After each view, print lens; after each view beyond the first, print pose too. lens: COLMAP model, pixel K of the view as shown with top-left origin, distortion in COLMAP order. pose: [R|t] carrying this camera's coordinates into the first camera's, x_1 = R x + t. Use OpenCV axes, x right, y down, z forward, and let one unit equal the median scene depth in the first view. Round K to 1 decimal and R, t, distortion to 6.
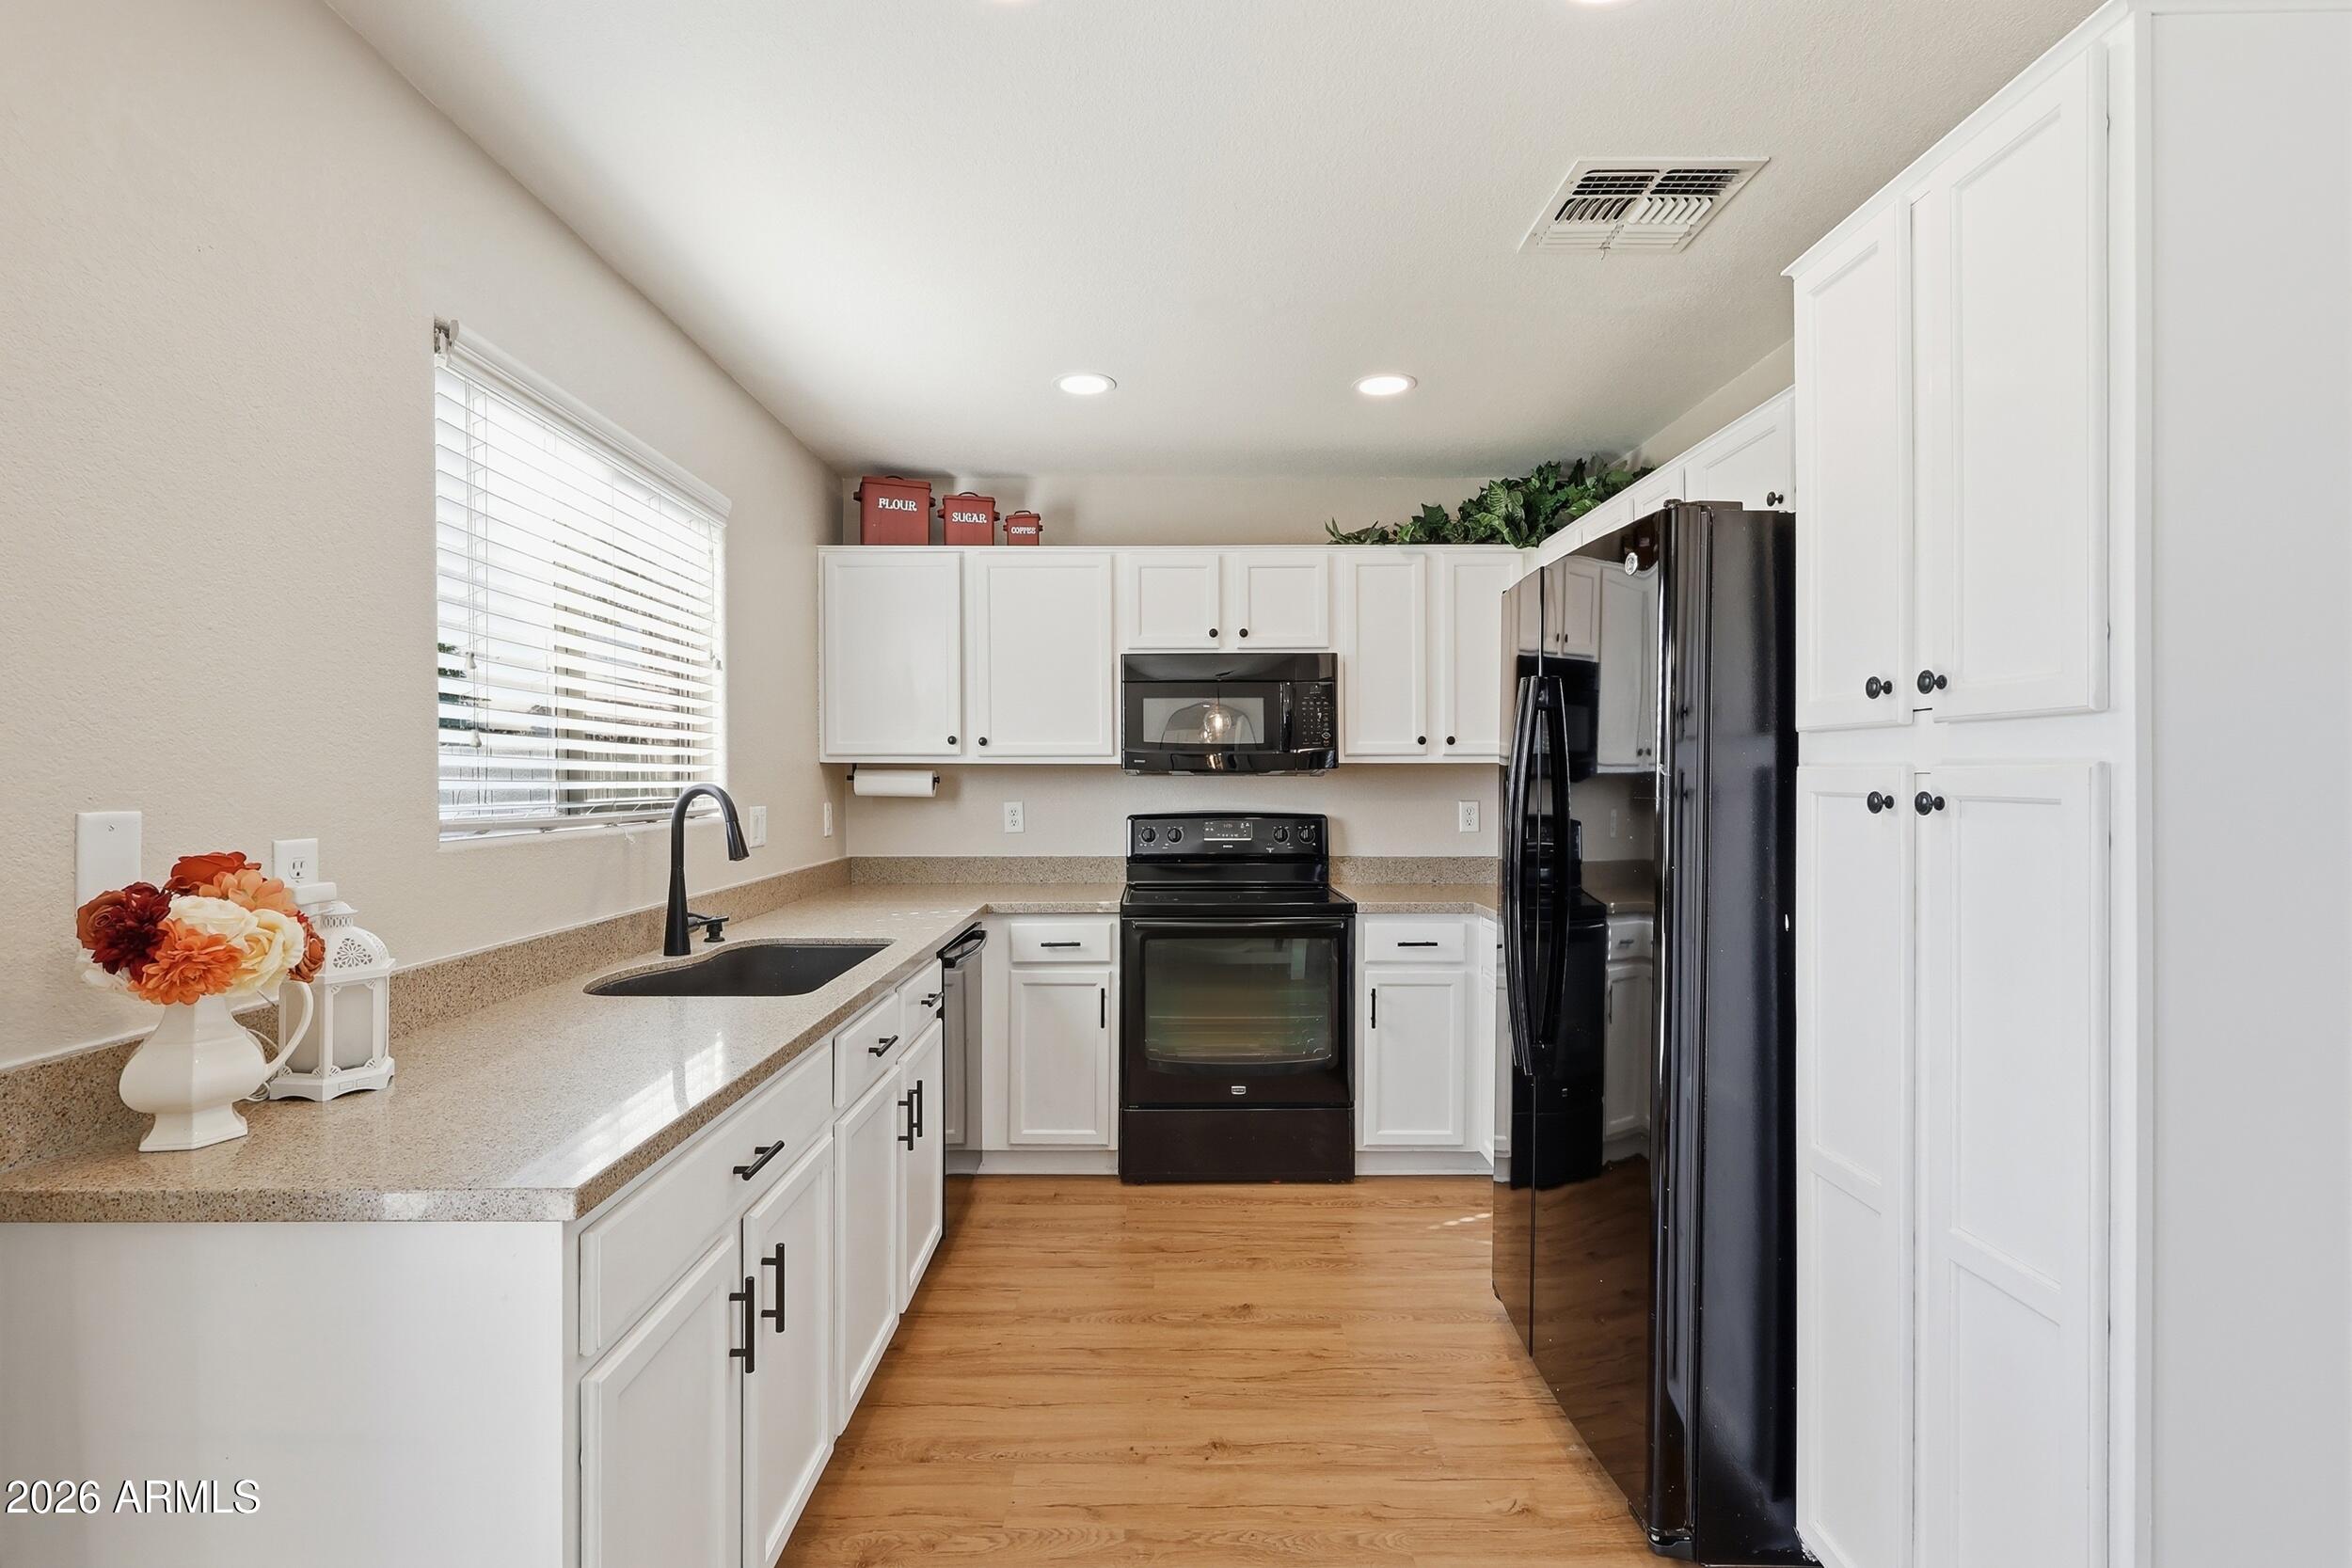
lens RADIAL K [[1094.2, 0, 1169.3], [0, 1094.2, 778.8], [0, 0, 1]] dist [-0.001174, -0.000930]
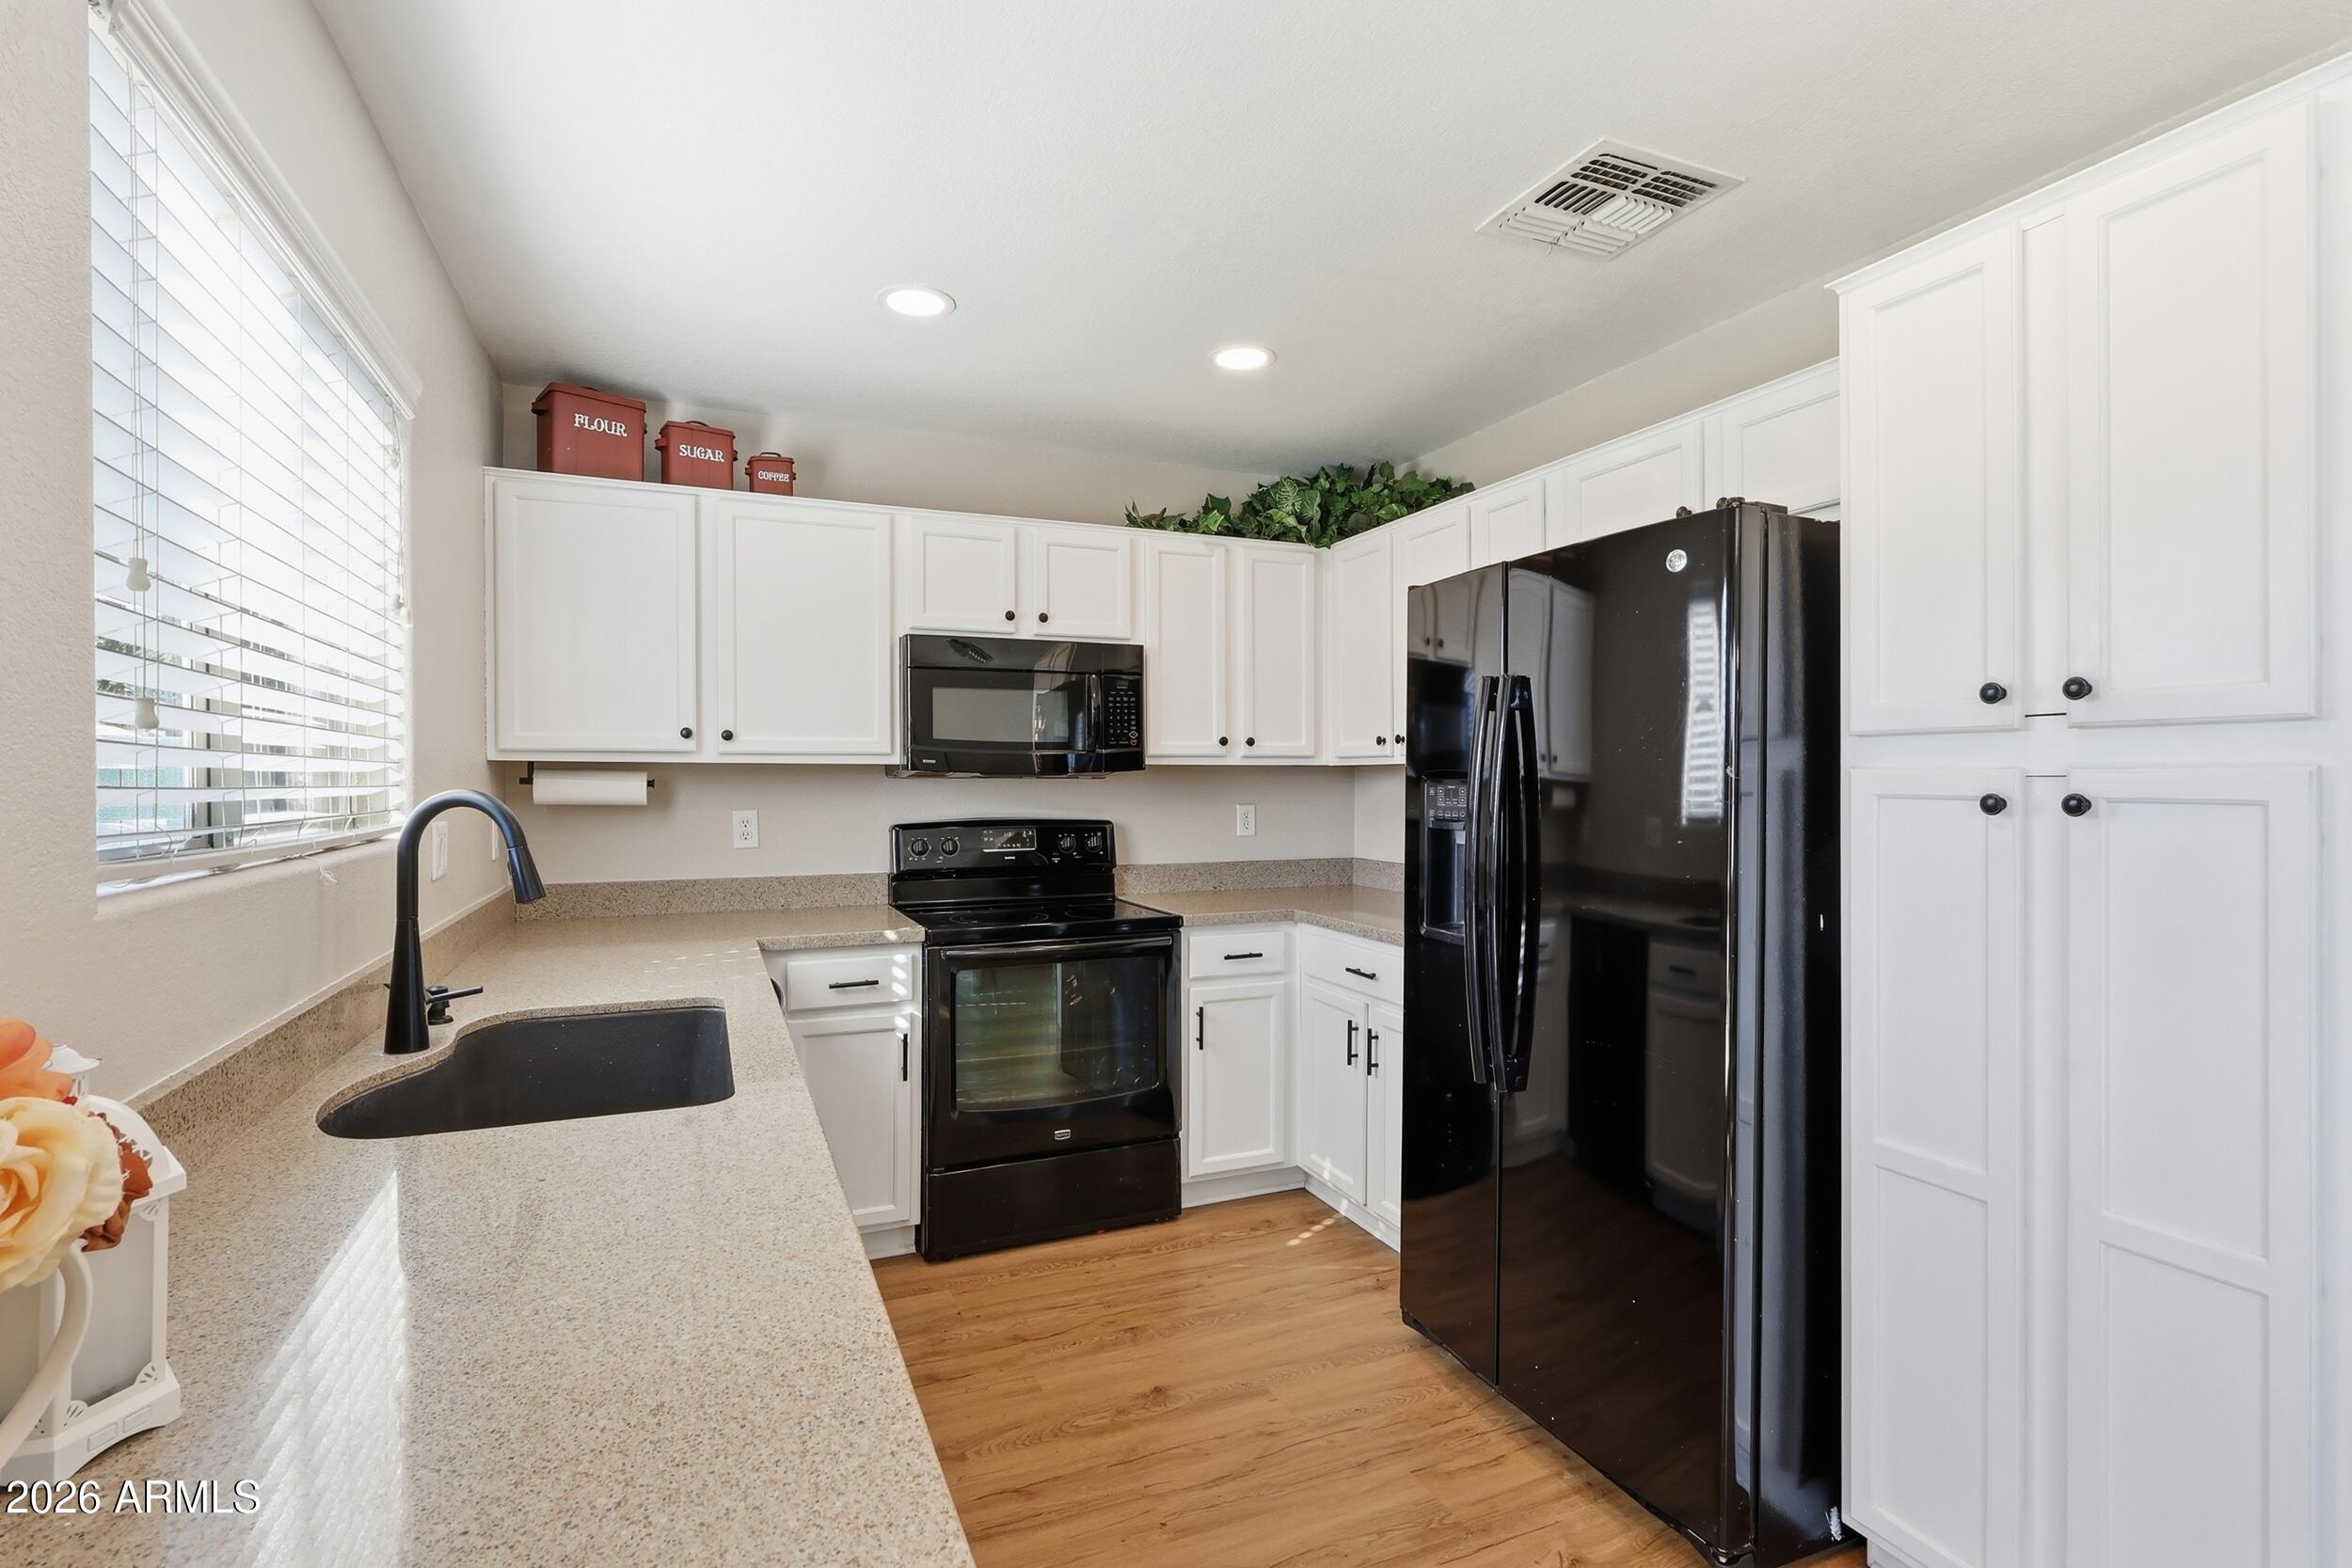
lens RADIAL K [[1094.2, 0, 1158.2], [0, 1094.2, 777.5], [0, 0, 1]] dist [-0.001174, -0.000930]
pose [[0.919834, -0.000626, 0.392308, -0.228420], [0.001737, 0.999995, -0.002478, -0.001246], [-0.392305, 0.002961, 0.919831, 0.169431]]
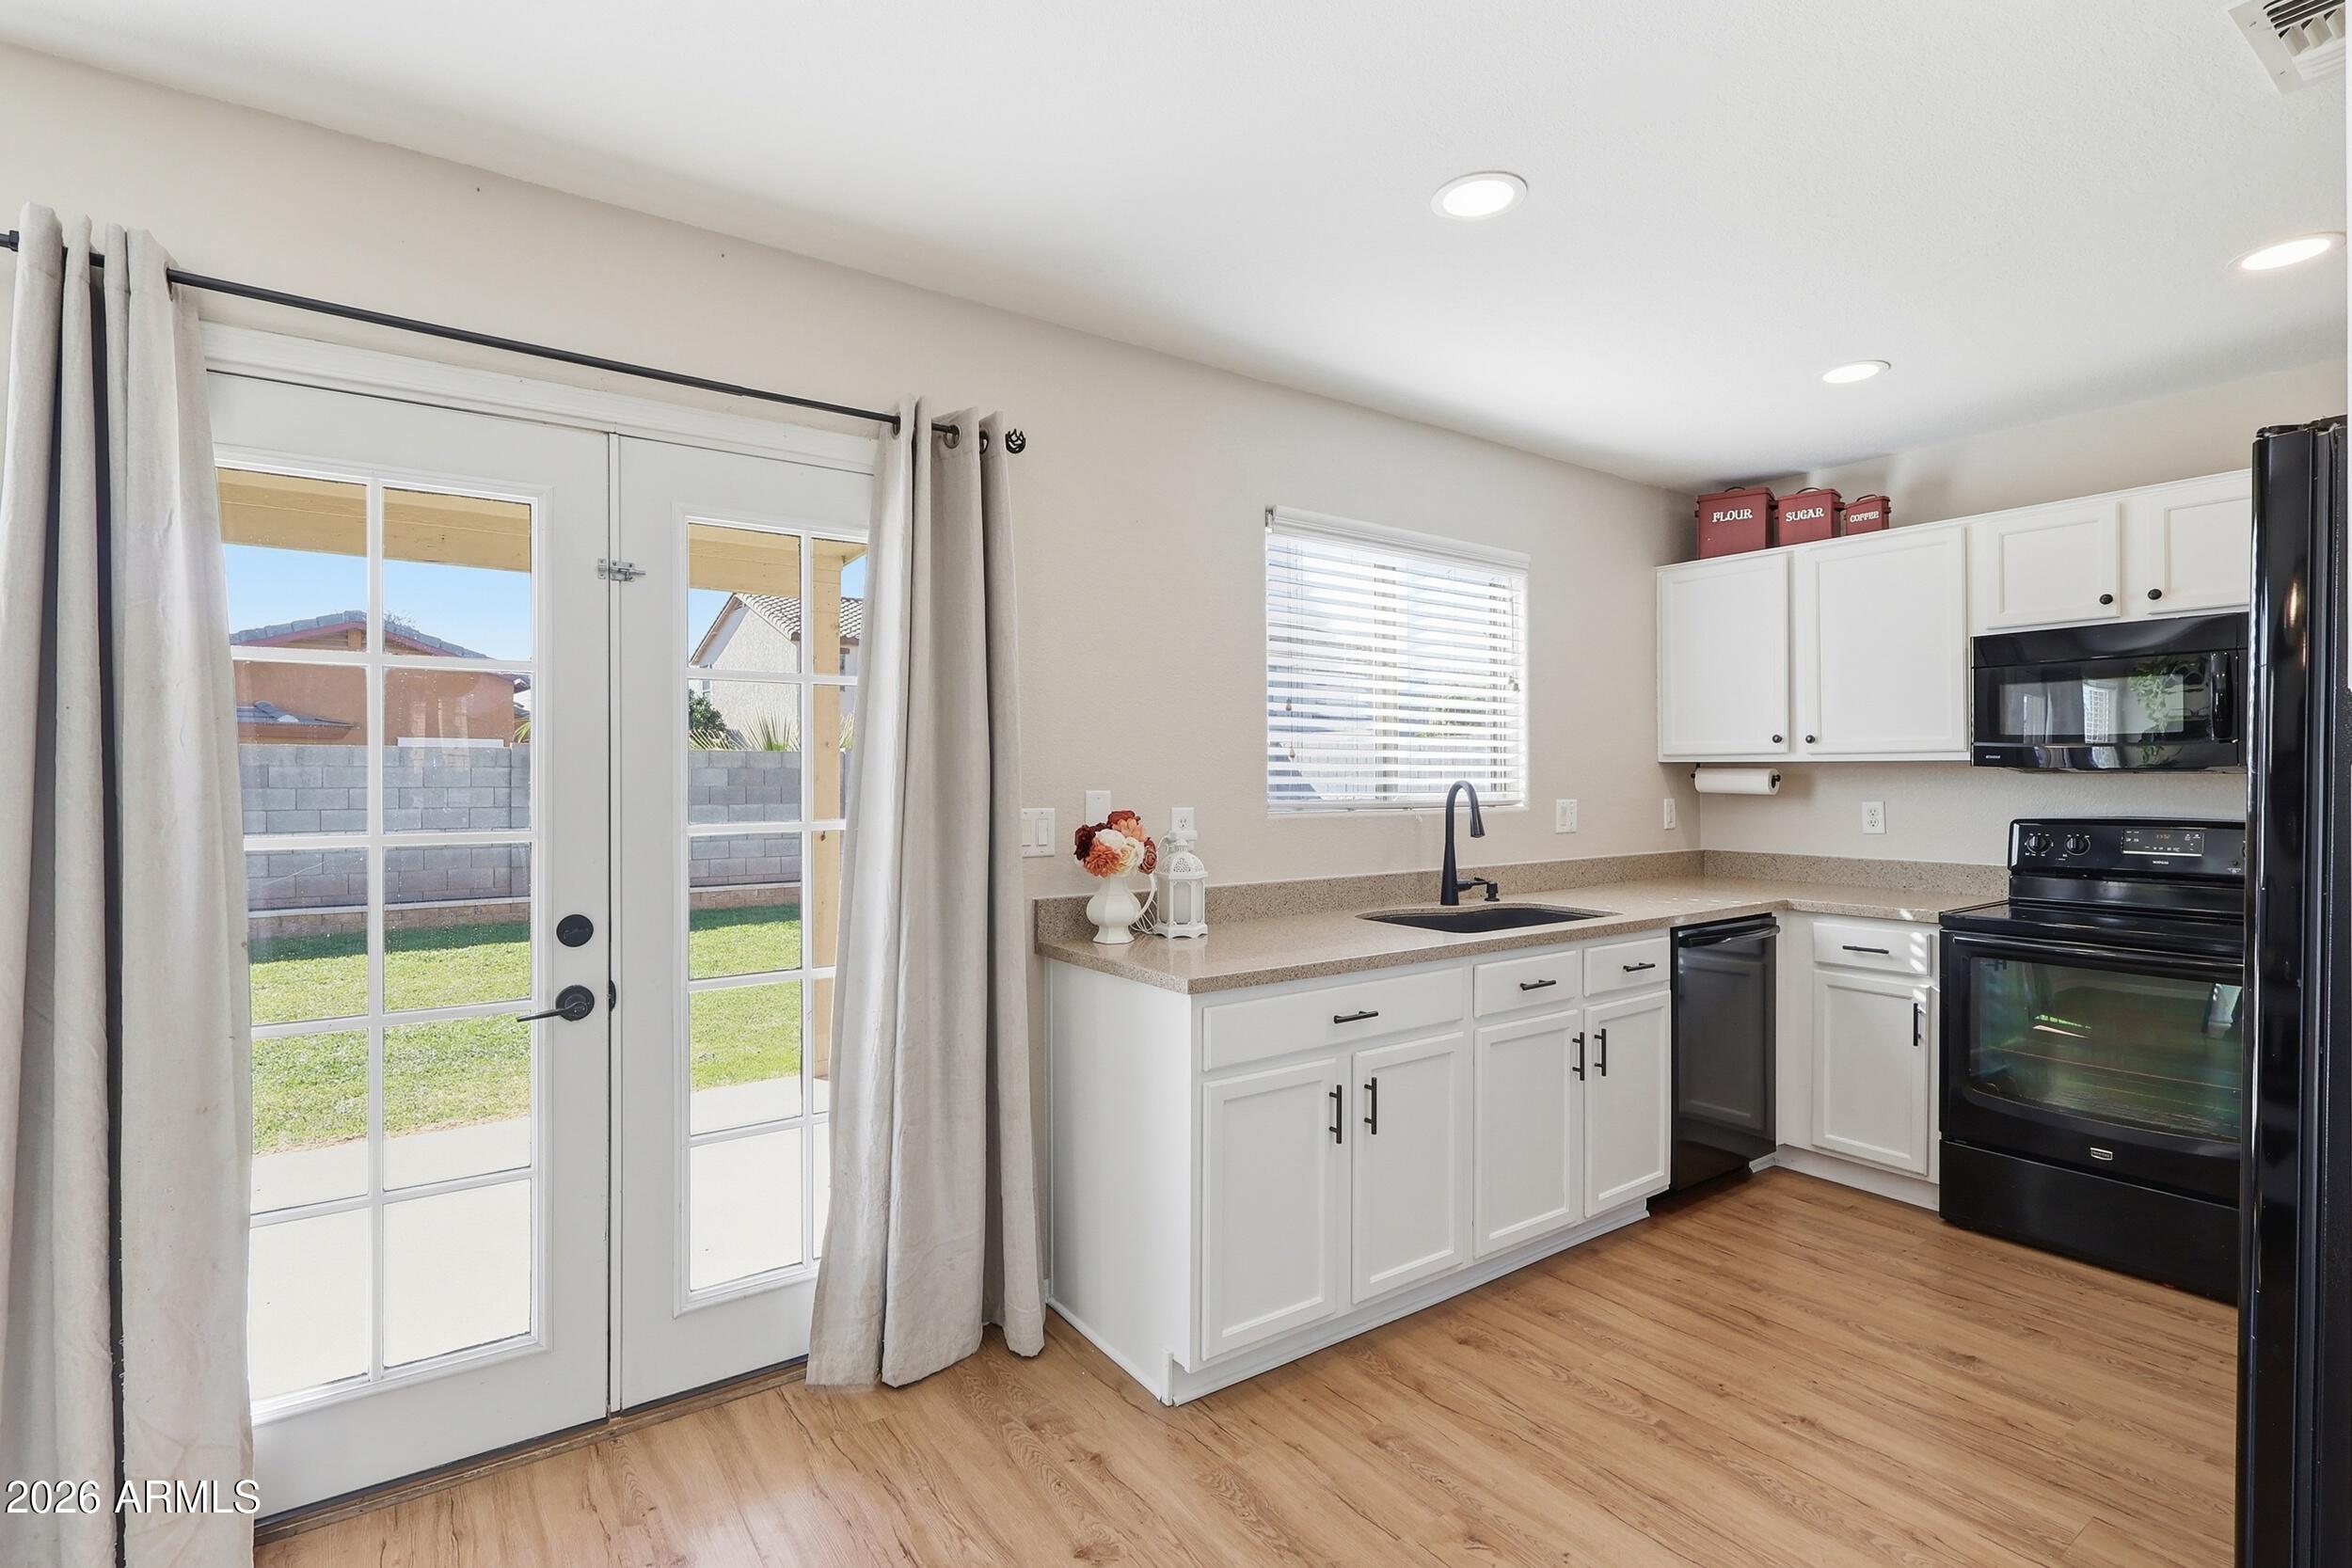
lens RADIAL K [[1094.2, 0, 1142.8], [0, 1094.2, 780.9], [0, 0, 1]] dist [-0.001174, -0.000930]
pose [[0.556951, 0.003162, -0.830539, 0.371608], [-0.001243, 0.999995, 0.002973, 0.001310], [0.830544, -0.000624, 0.556952, -0.064641]]
